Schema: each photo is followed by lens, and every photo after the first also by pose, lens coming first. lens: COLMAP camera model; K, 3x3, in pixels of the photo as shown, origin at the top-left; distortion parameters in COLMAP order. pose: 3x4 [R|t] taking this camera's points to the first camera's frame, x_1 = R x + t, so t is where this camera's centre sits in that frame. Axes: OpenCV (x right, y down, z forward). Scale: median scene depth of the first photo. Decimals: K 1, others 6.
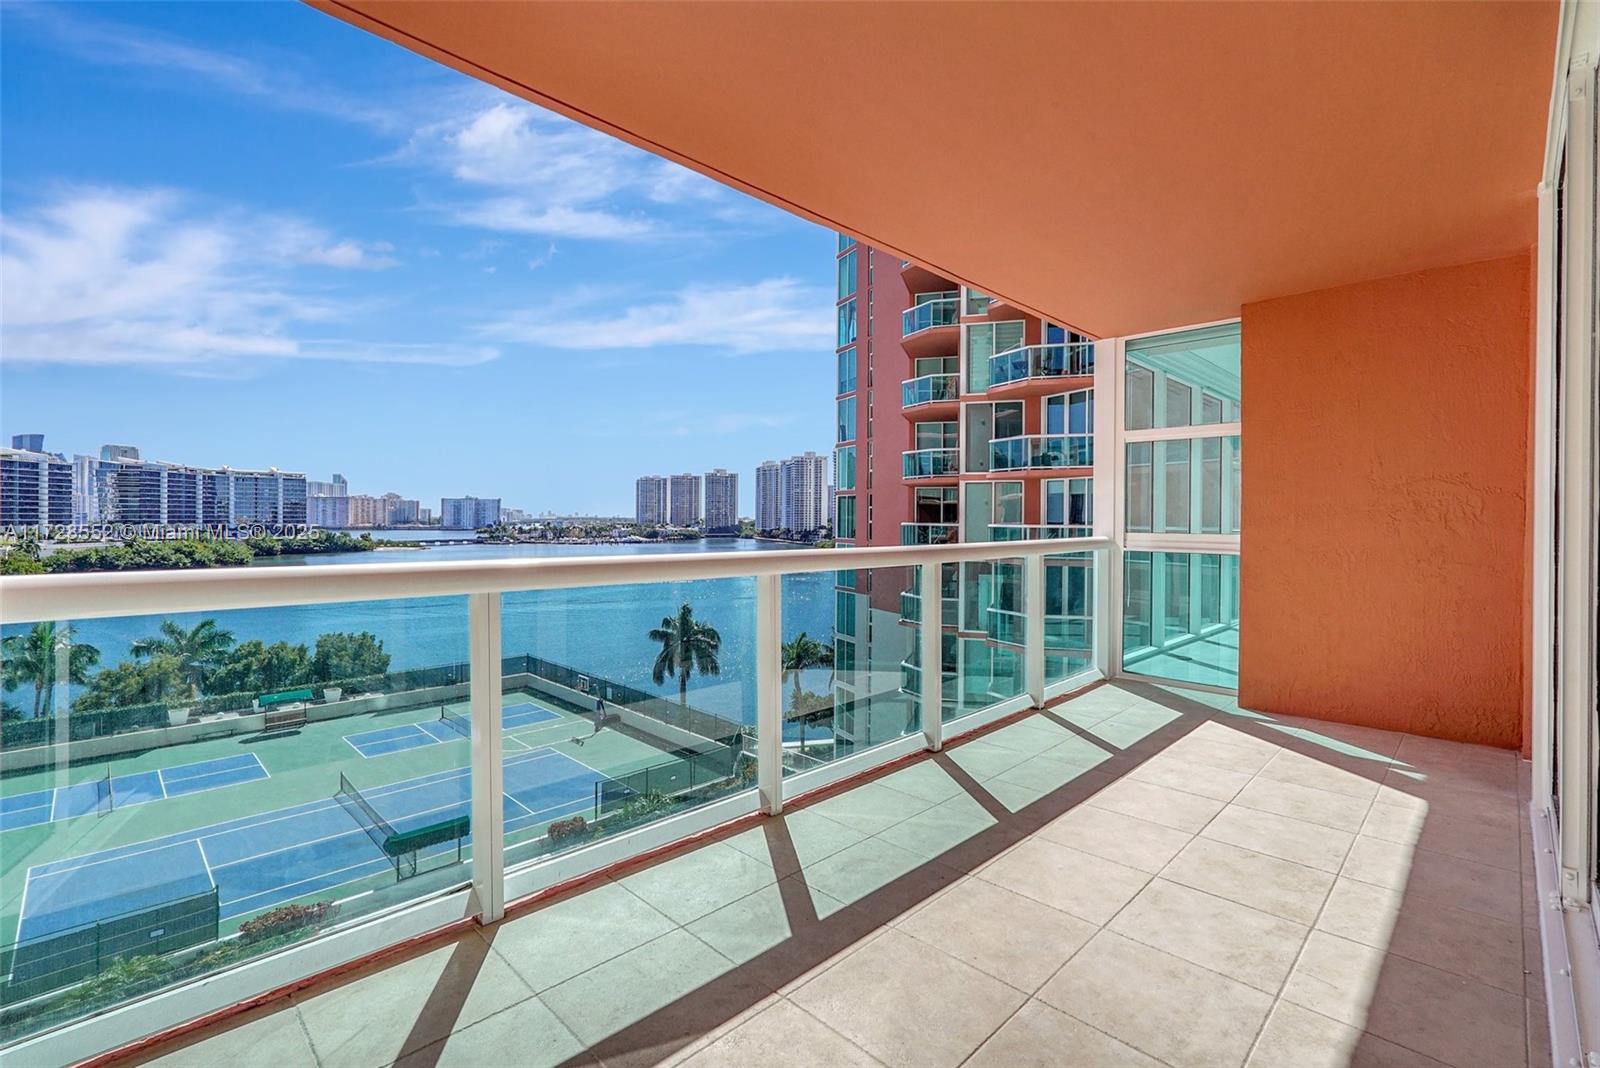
lens RADIAL K [[714.8, 0, 798.3], [0, 714.8, 524.2], [0, 0, 1]] dist [-0.006751, 0.000348]
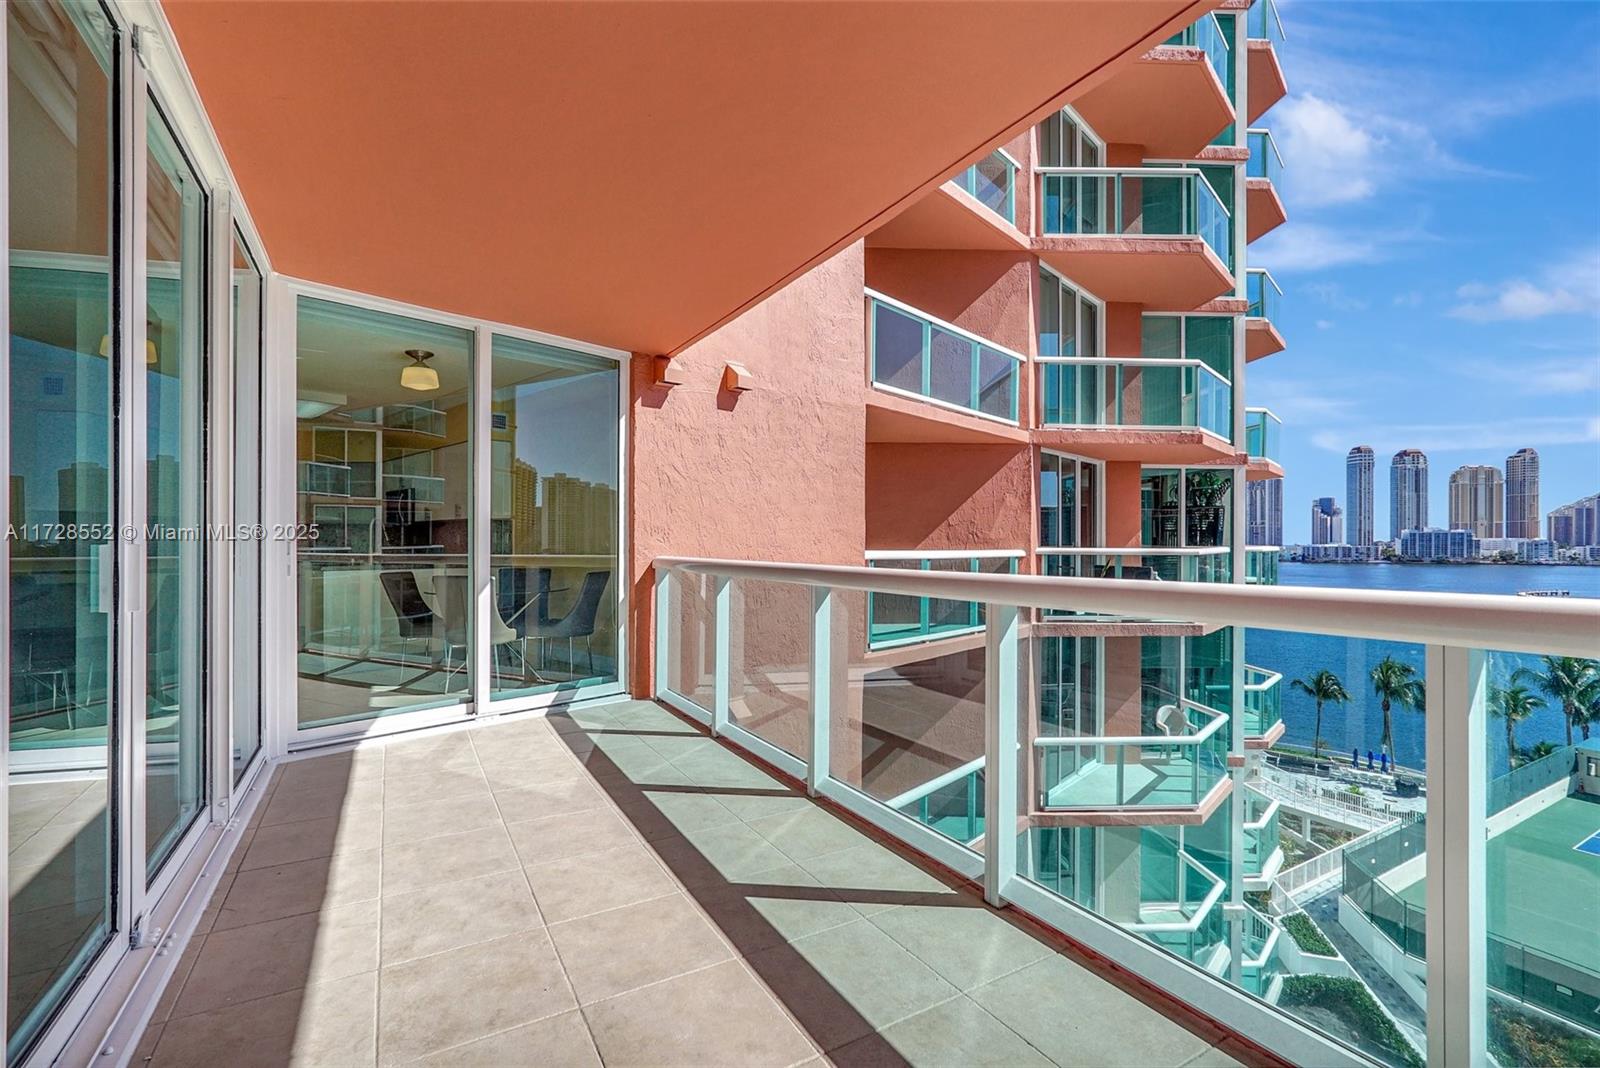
lens RADIAL K [[700.1, 0, 800.2], [0, 700.1, 539.7], [0, 0, 1]] dist [-0.000003, 0.000862]
pose [[-0.256215, -0.007721, -0.966589, 0.043885], [-0.011199, 0.999925, -0.005019, 0.000100], [0.966555, 0.009539, -0.256282, 0.052491]]
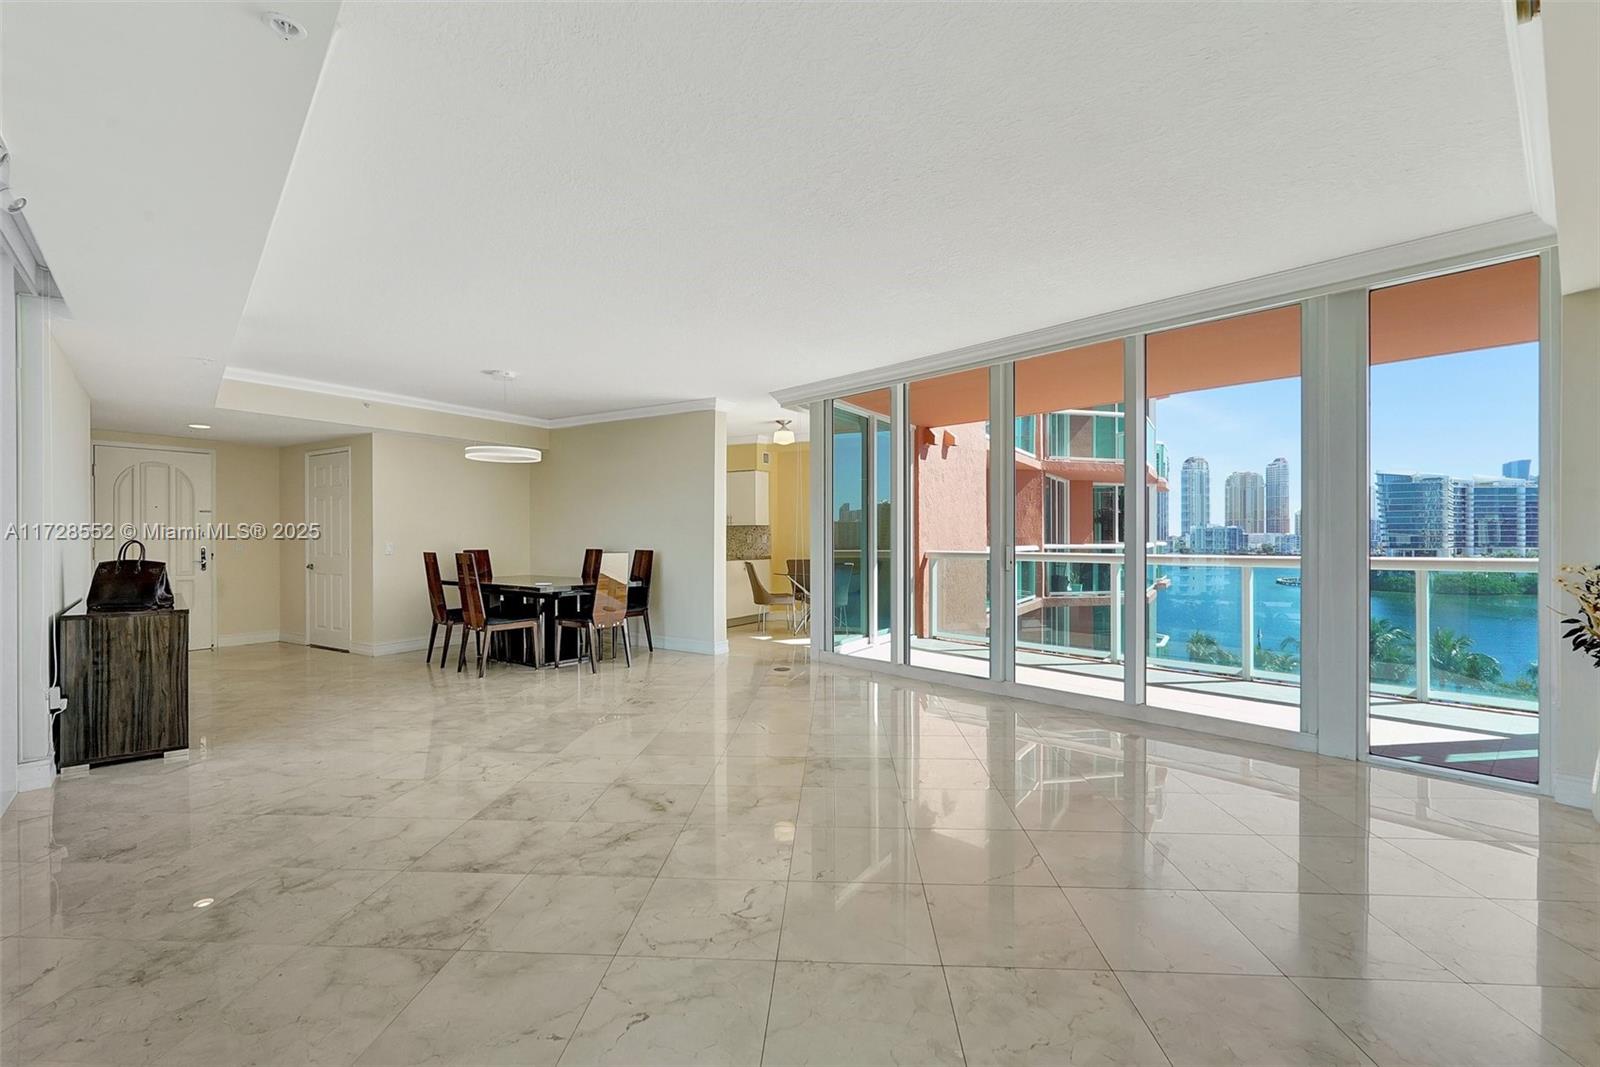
lens RADIAL K [[700.1, 0, 800.2], [0, 700.1, 539.2], [0, 0, 1]] dist [-0.000003, 0.000862]
pose [[-0.056126, -0.002128, -0.998421, 0.098989], [-0.008039, 0.999966, -0.001680, -0.000002], [0.998391, 0.007932, -0.056141, 0.002898]]
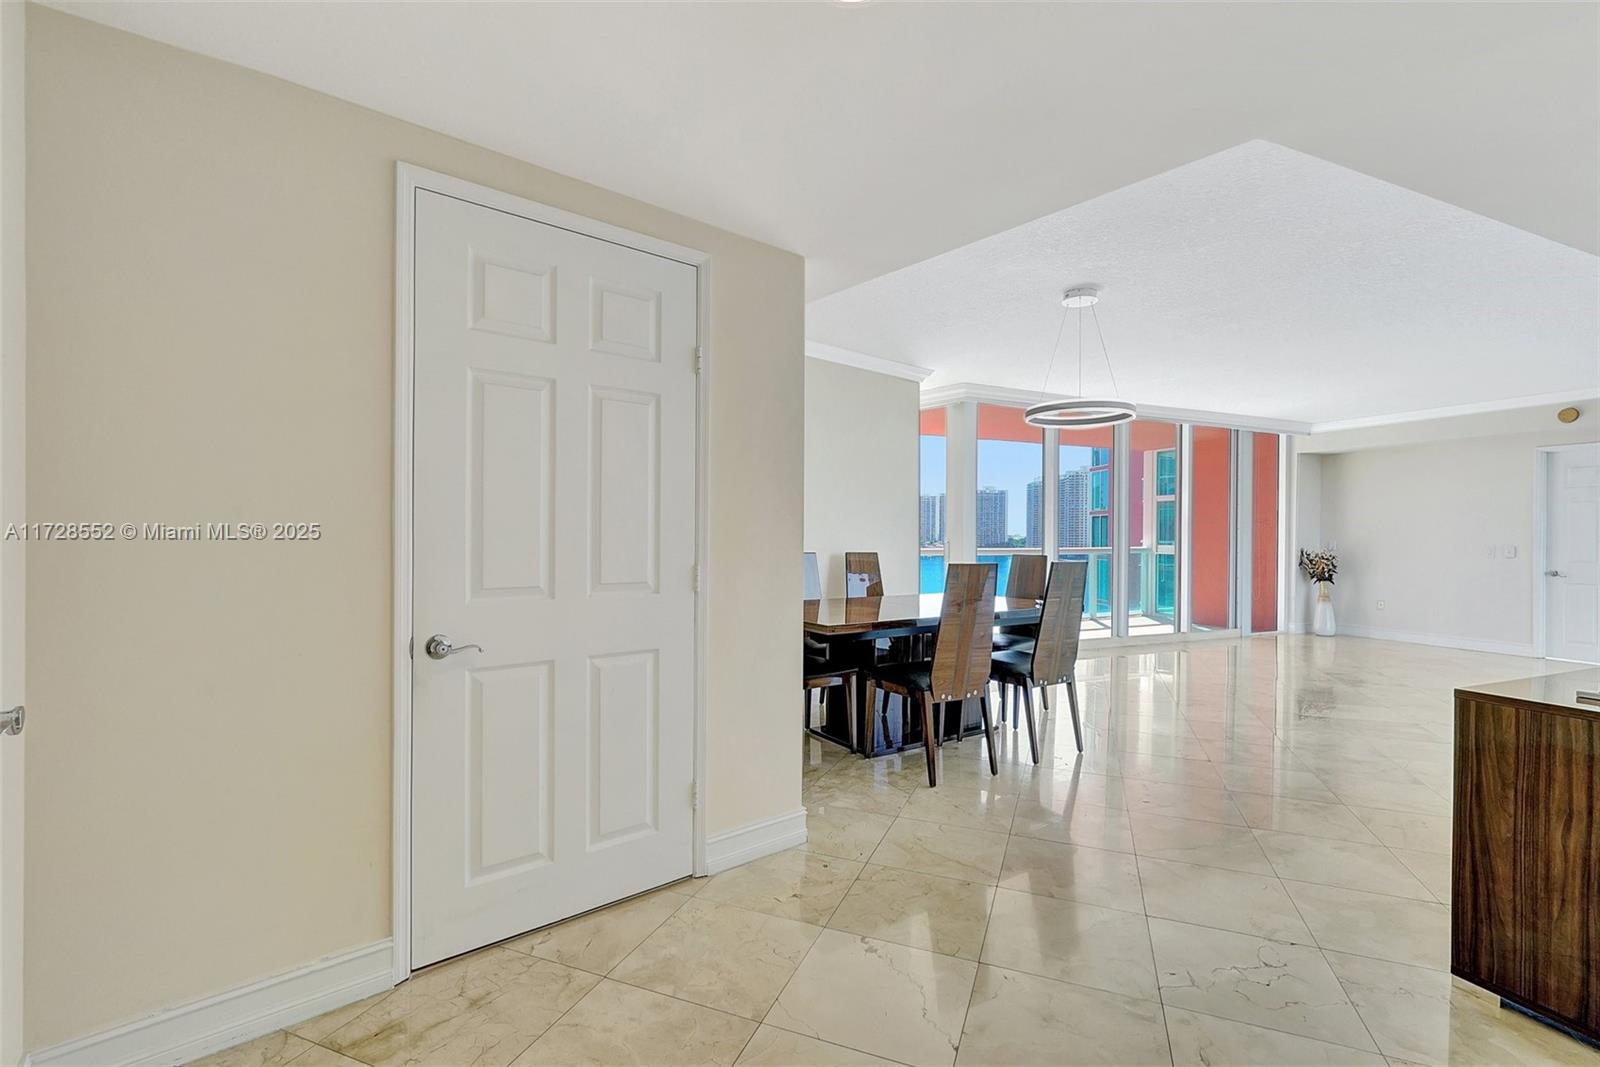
lens RADIAL K [[708.9, 0, 788.9], [0, 708.9, 534.1], [0, 0, 1]] dist [-0.030138, 0.011726]
pose [[0.926658, 0.001330, -0.375902, 0.014163], [-0.004894, 0.999952, -0.008524, 0.000154], [0.375873, 0.009739, 0.926620, -0.101290]]
